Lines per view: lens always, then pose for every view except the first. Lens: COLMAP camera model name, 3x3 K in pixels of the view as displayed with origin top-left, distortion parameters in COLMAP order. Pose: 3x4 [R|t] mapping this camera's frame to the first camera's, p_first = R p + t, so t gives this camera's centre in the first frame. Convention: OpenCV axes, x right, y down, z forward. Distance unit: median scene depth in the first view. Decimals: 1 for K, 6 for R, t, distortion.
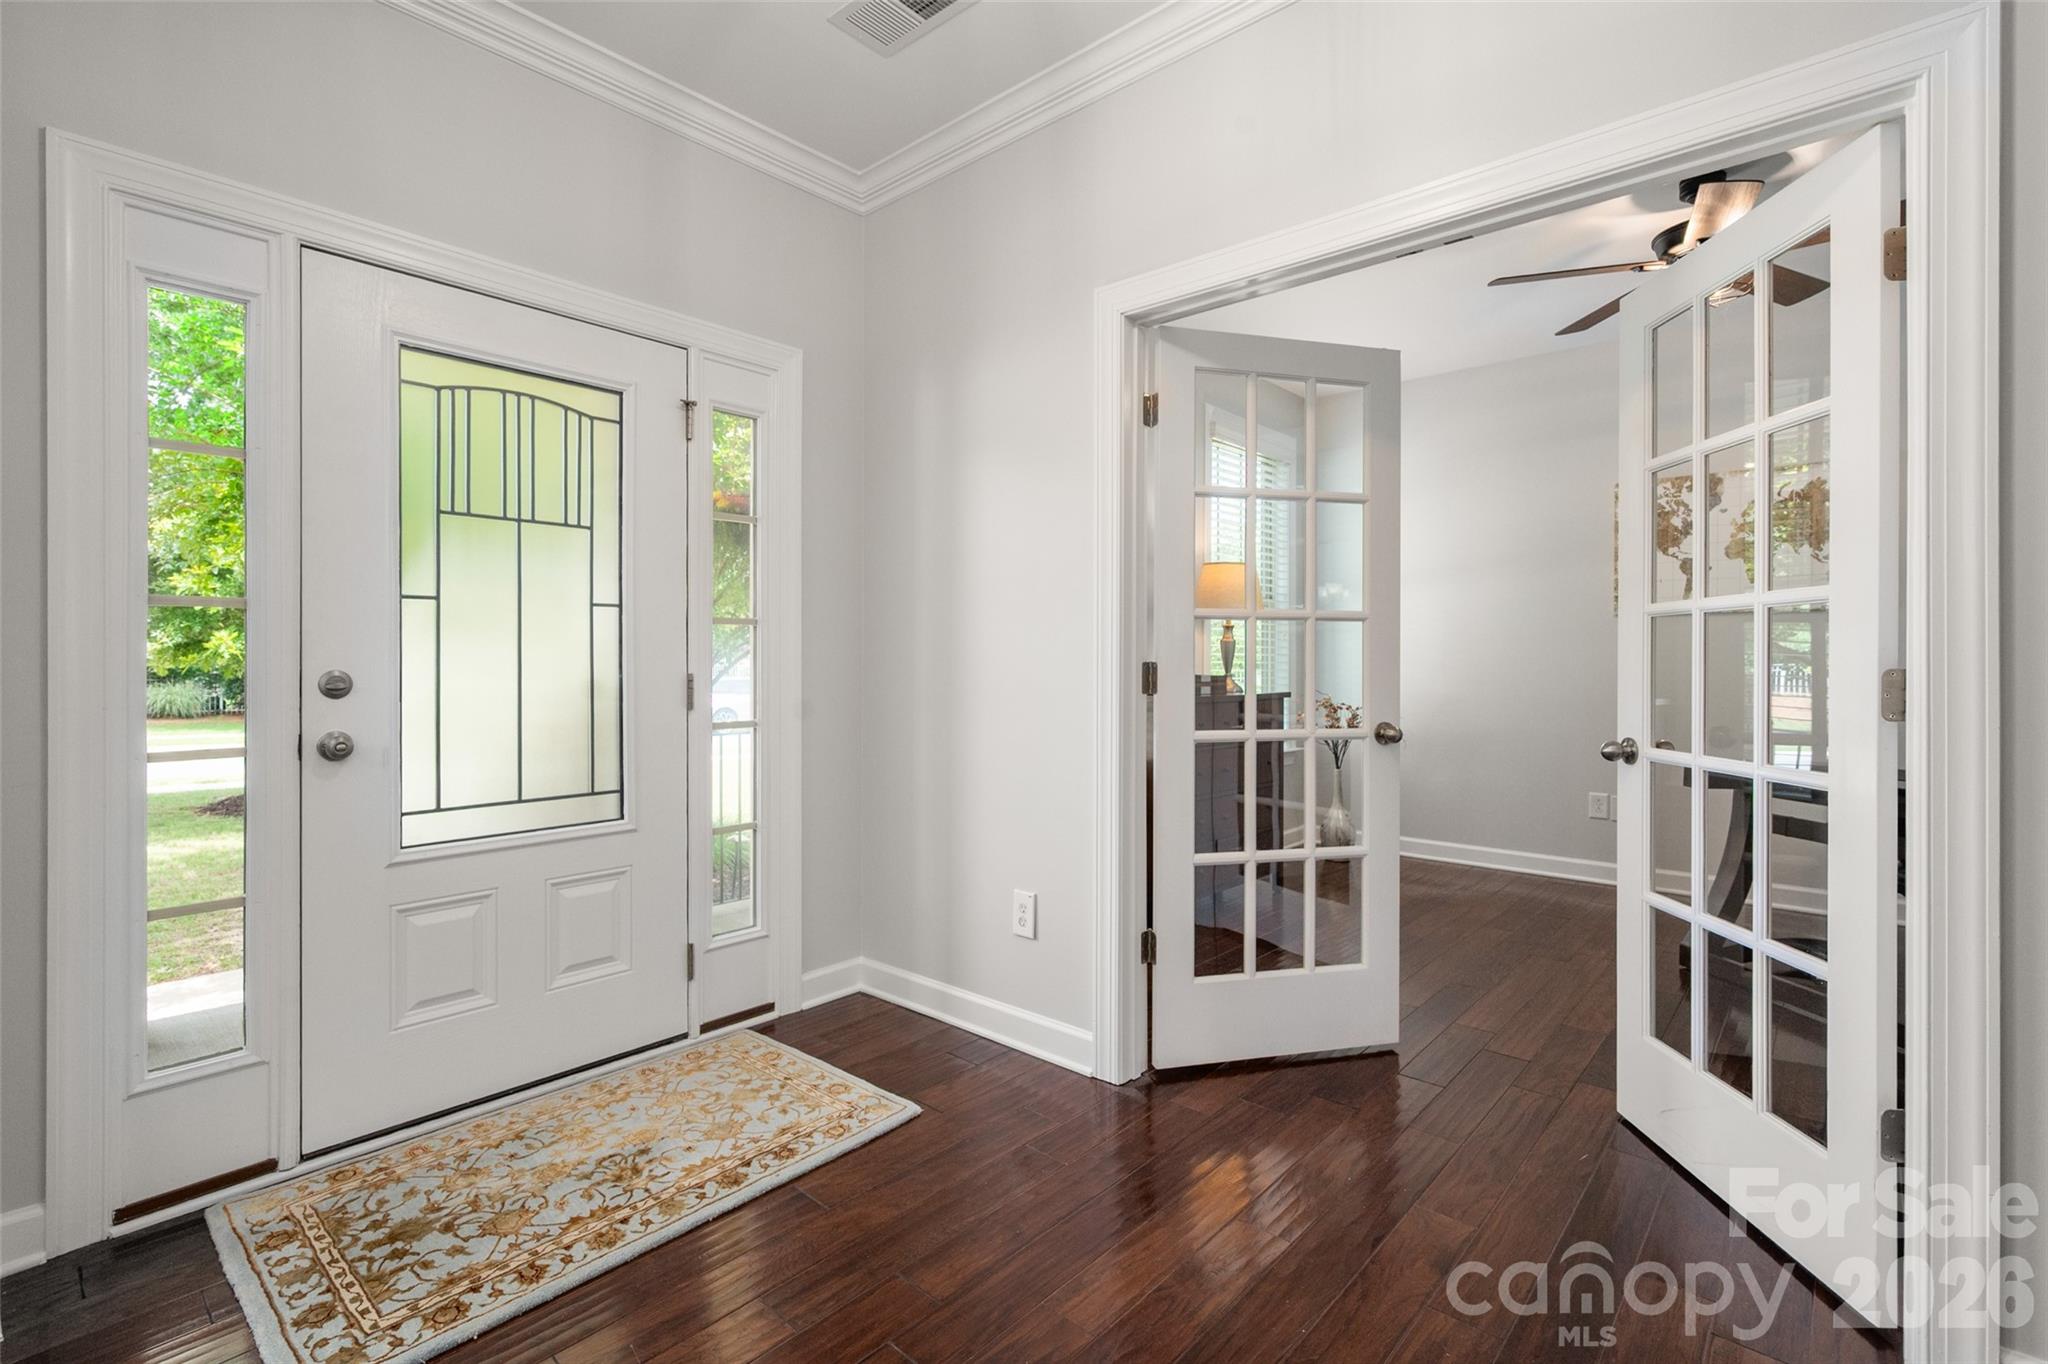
lens RADIAL K [[916.0, 0, 1006.9], [0, 916.0, 670.1], [0, 0, 1]] dist [-0.006965, 0.000200]
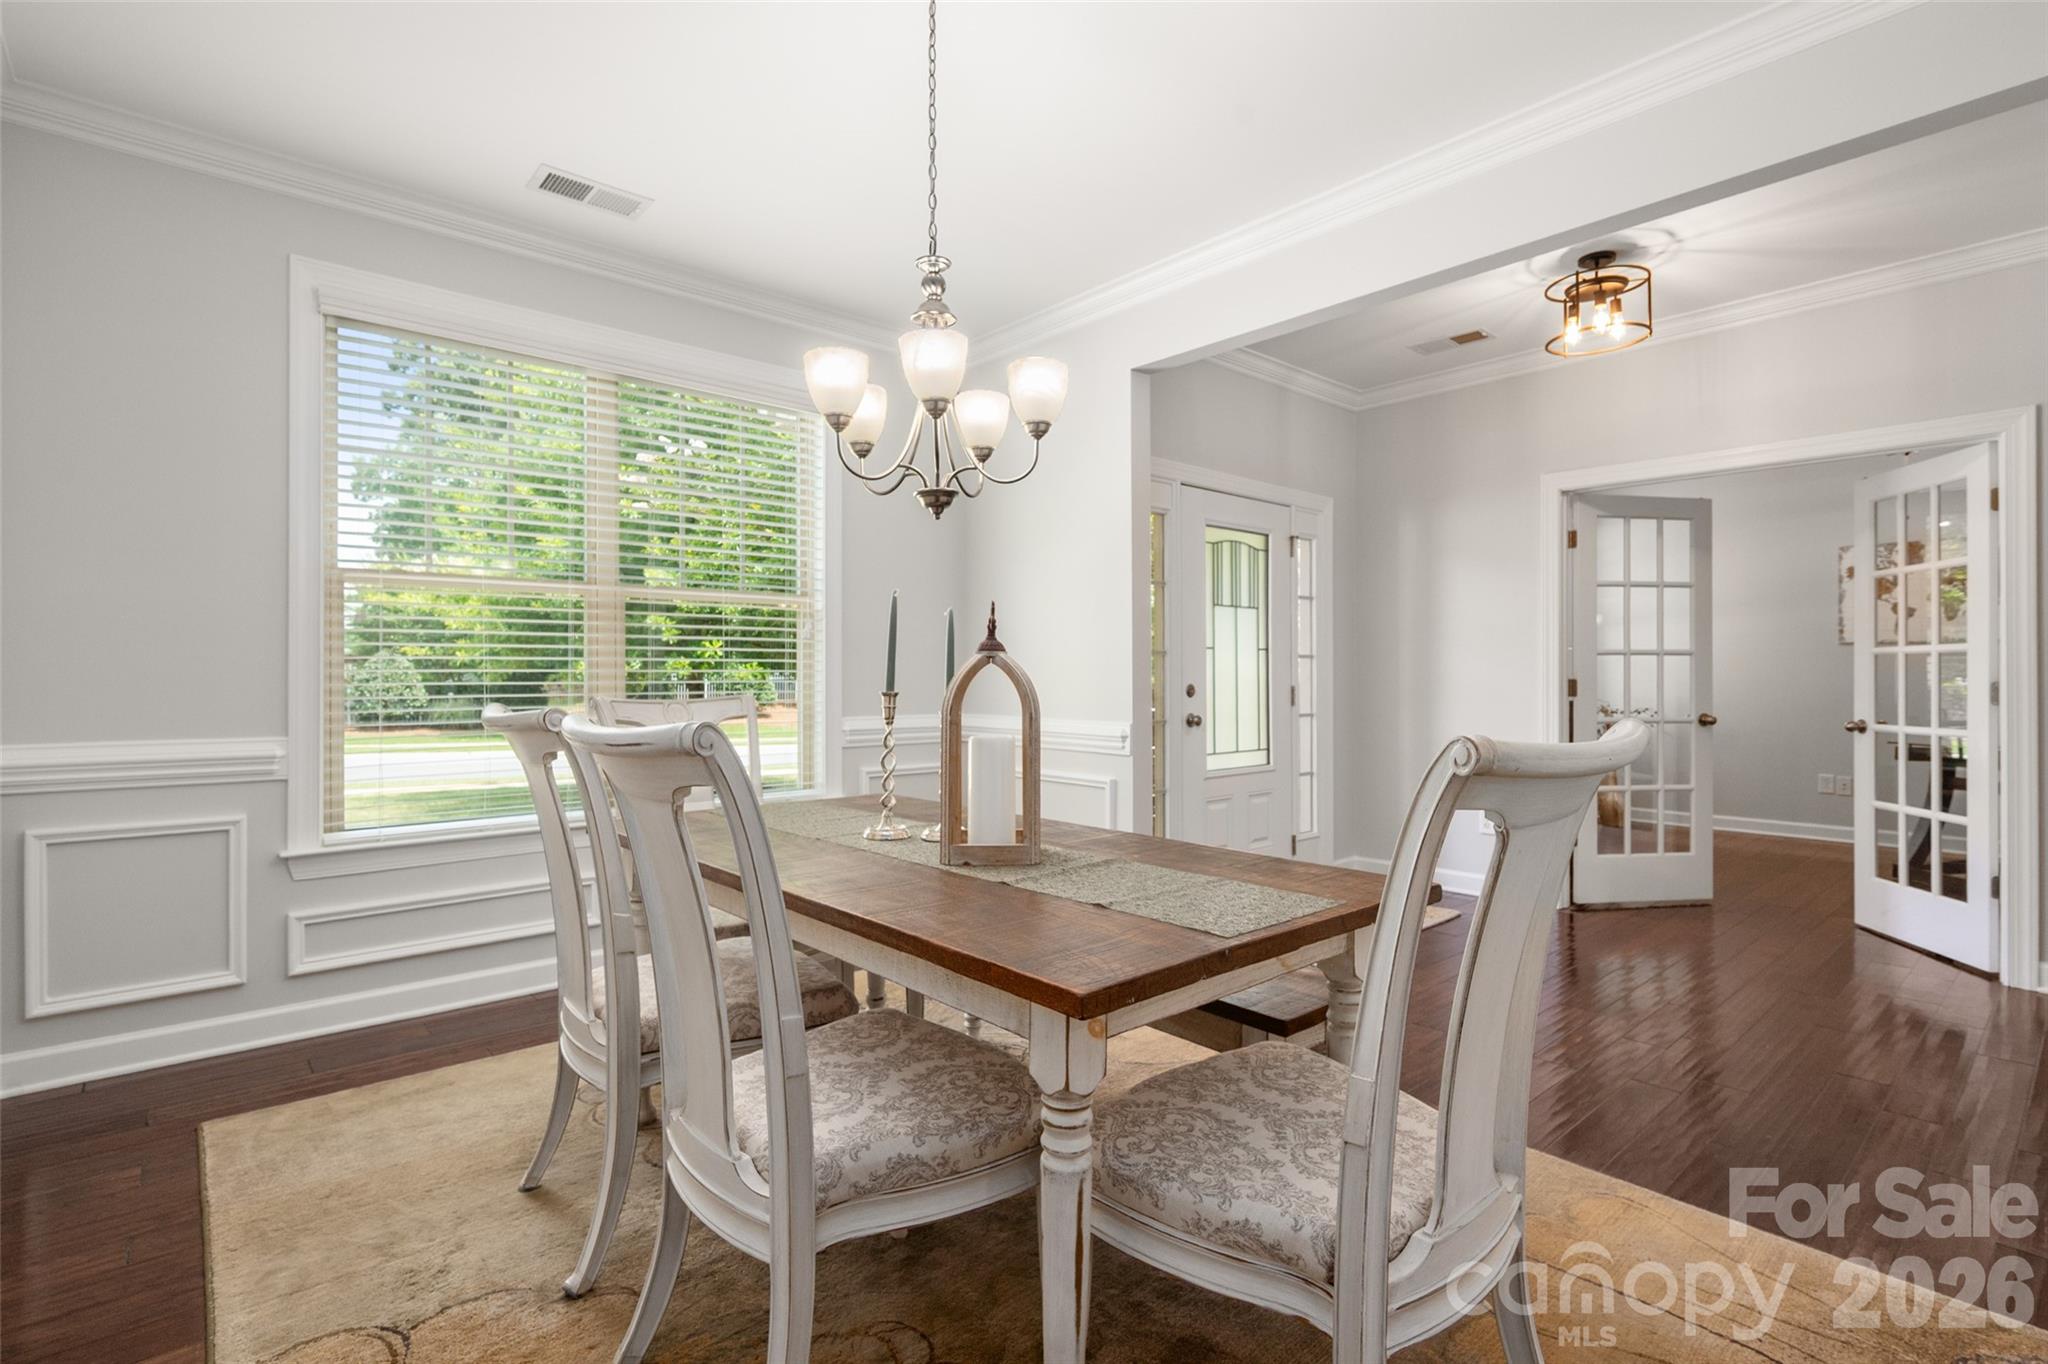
lens RADIAL K [[916.0, 0, 1037.4], [0, 916.0, 683.6], [0, 0, 1]] dist [-0.006965, 0.000200]
pose [[0.993346, -0.000489, -0.115168, -0.691515], [-0.000051, 0.999989, -0.004683, 0.008774], [0.115169, 0.004657, 0.993335, -0.928540]]
